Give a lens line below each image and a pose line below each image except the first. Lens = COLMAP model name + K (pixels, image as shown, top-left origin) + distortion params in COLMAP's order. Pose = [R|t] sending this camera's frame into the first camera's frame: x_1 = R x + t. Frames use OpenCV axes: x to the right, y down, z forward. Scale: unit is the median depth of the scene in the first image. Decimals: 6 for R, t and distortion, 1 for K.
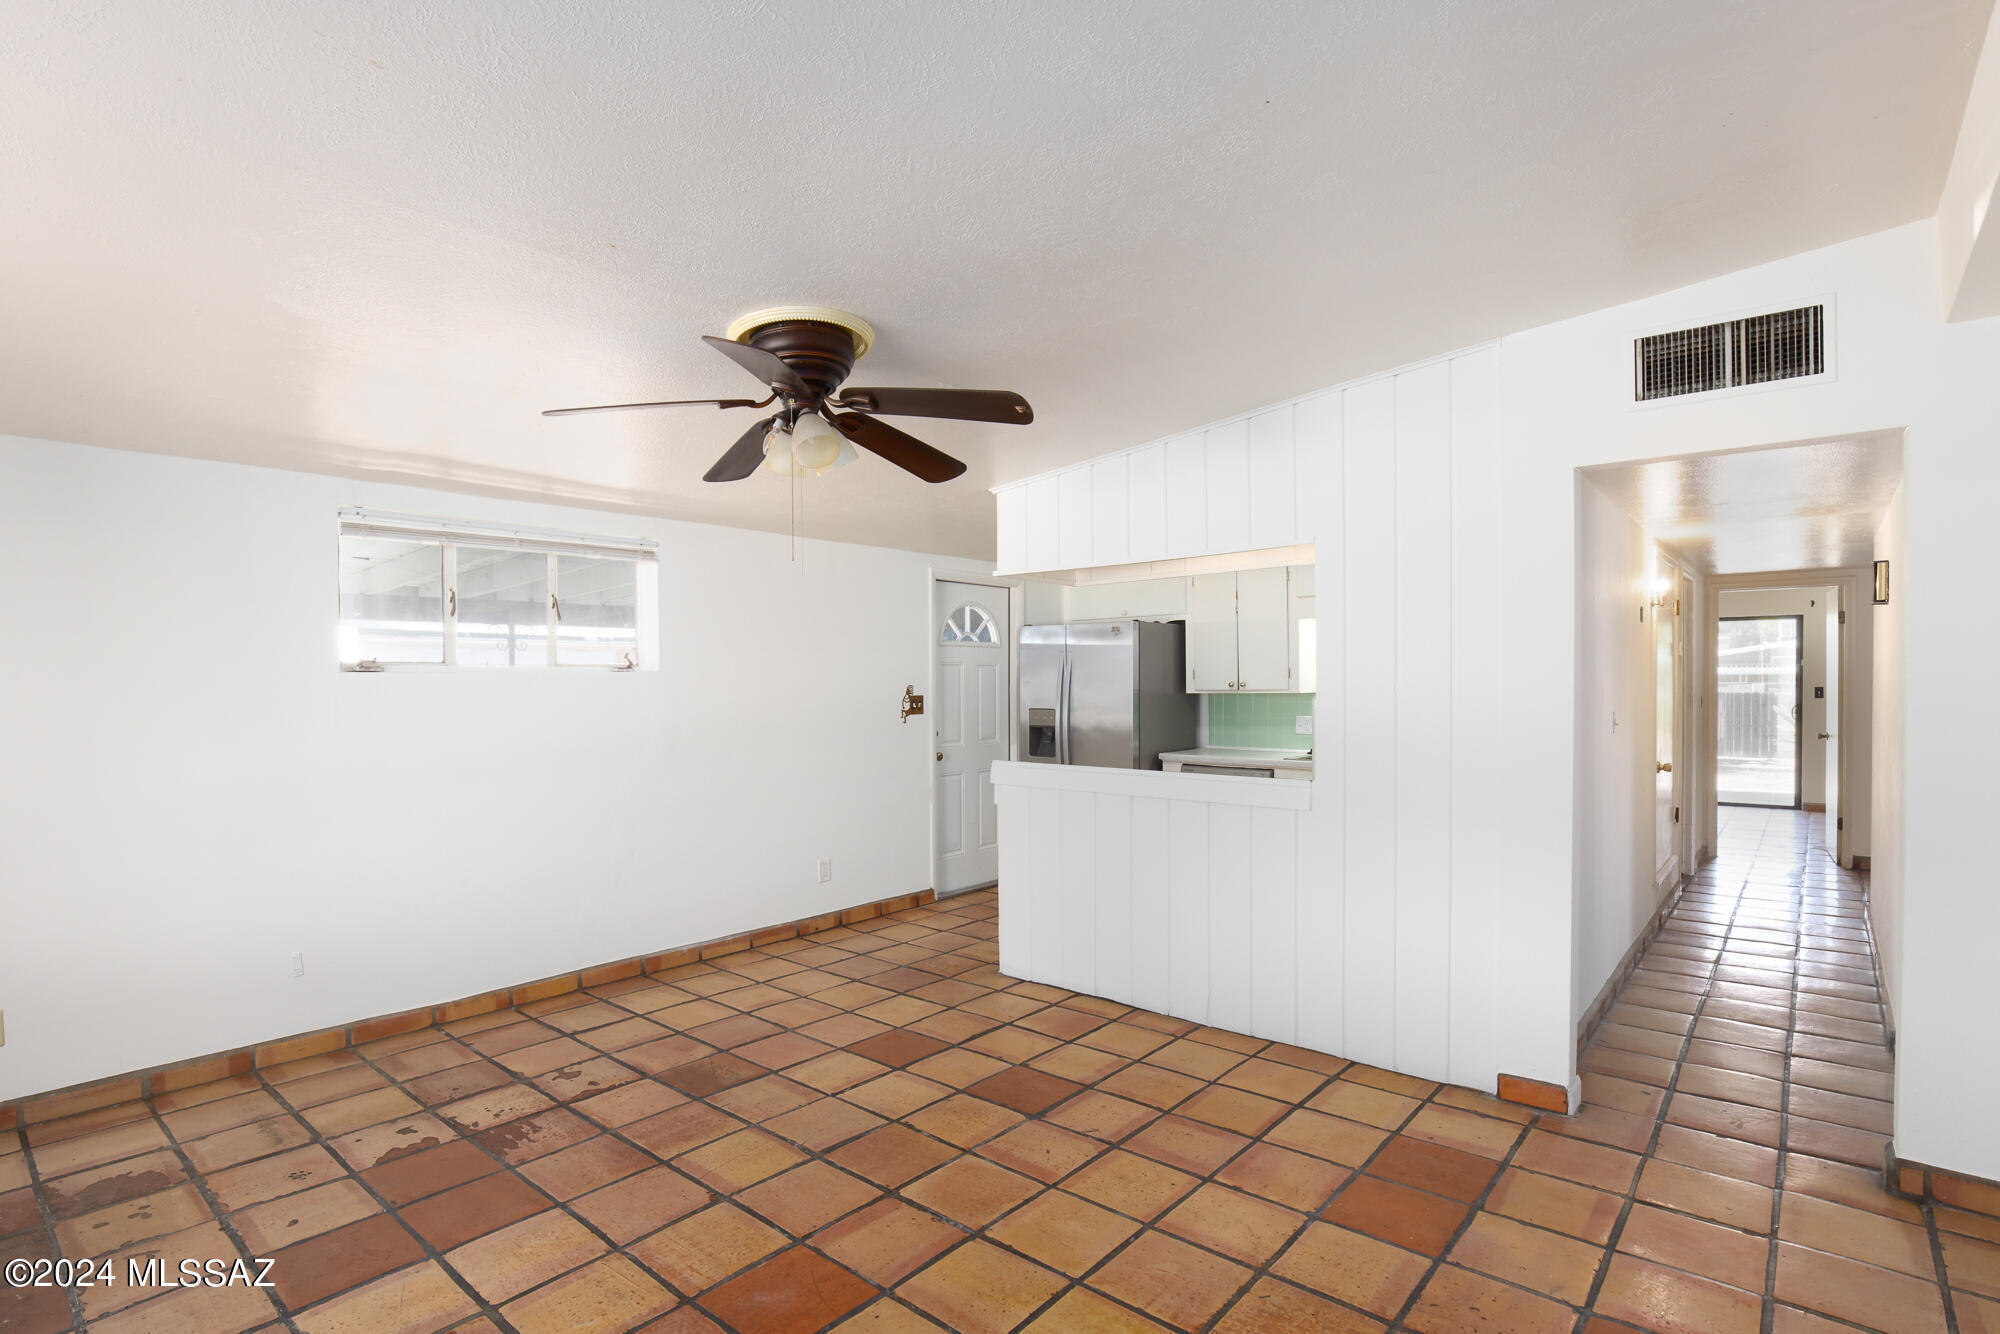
lens RADIAL K [[963.1, 0, 985.4], [0, 963.1, 681.1], [0, 0, 1]] dist [-0.011147, 0.000466]
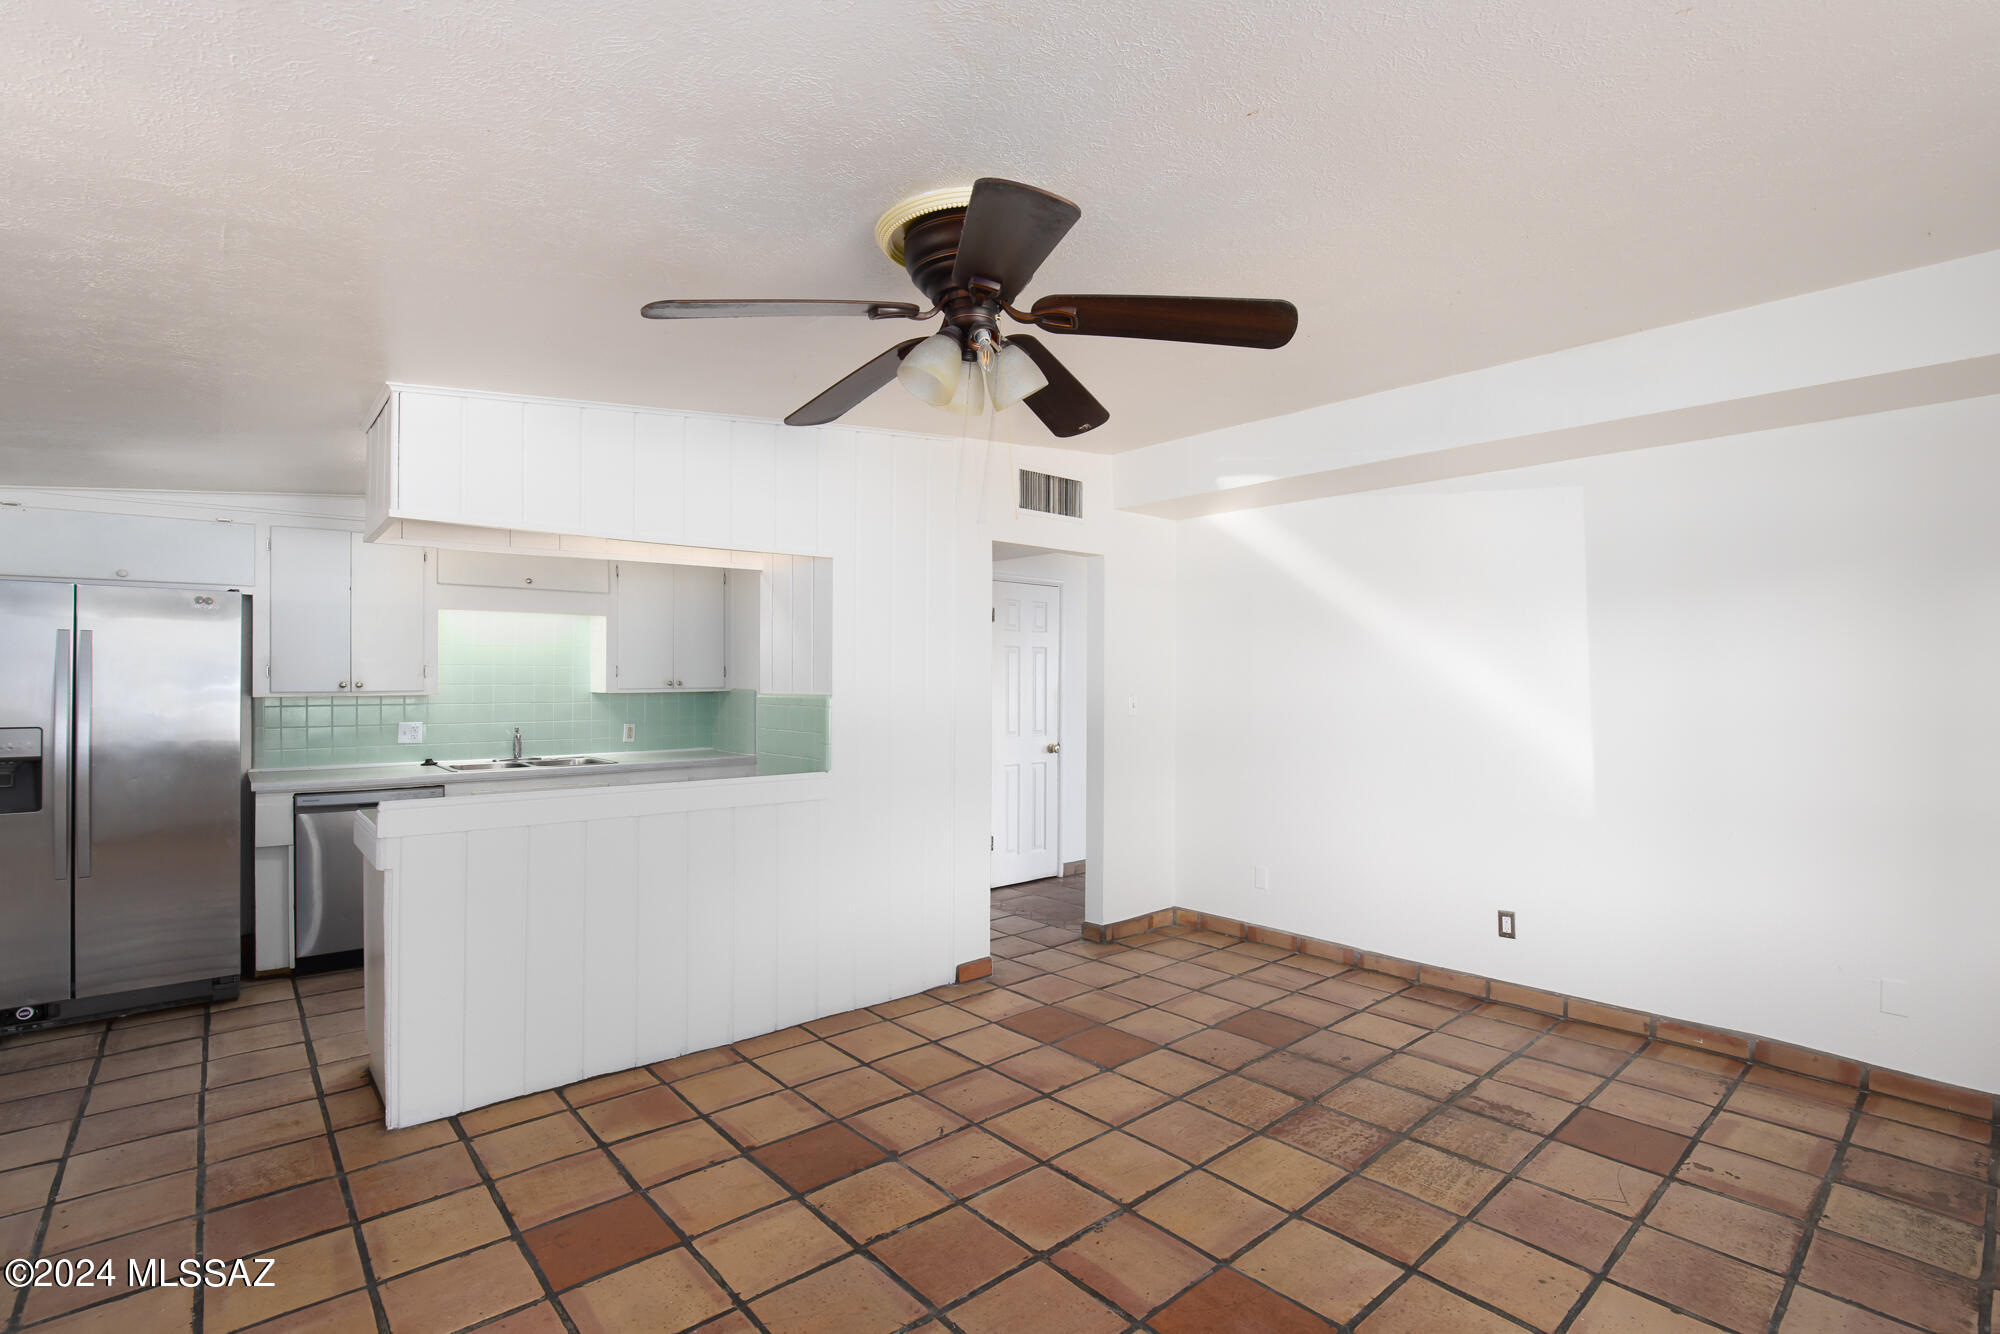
lens RADIAL K [[914.2, 0, 993.6], [0, 914.2, 673.7], [0, 0, 1]] dist [-0.024123, 0.000382]
pose [[0.159406, 0.011166, 0.987150, -0.740380], [-0.004067, 0.999935, -0.010654, 0.000323], [-0.987205, -0.002316, 0.159441, 0.714888]]
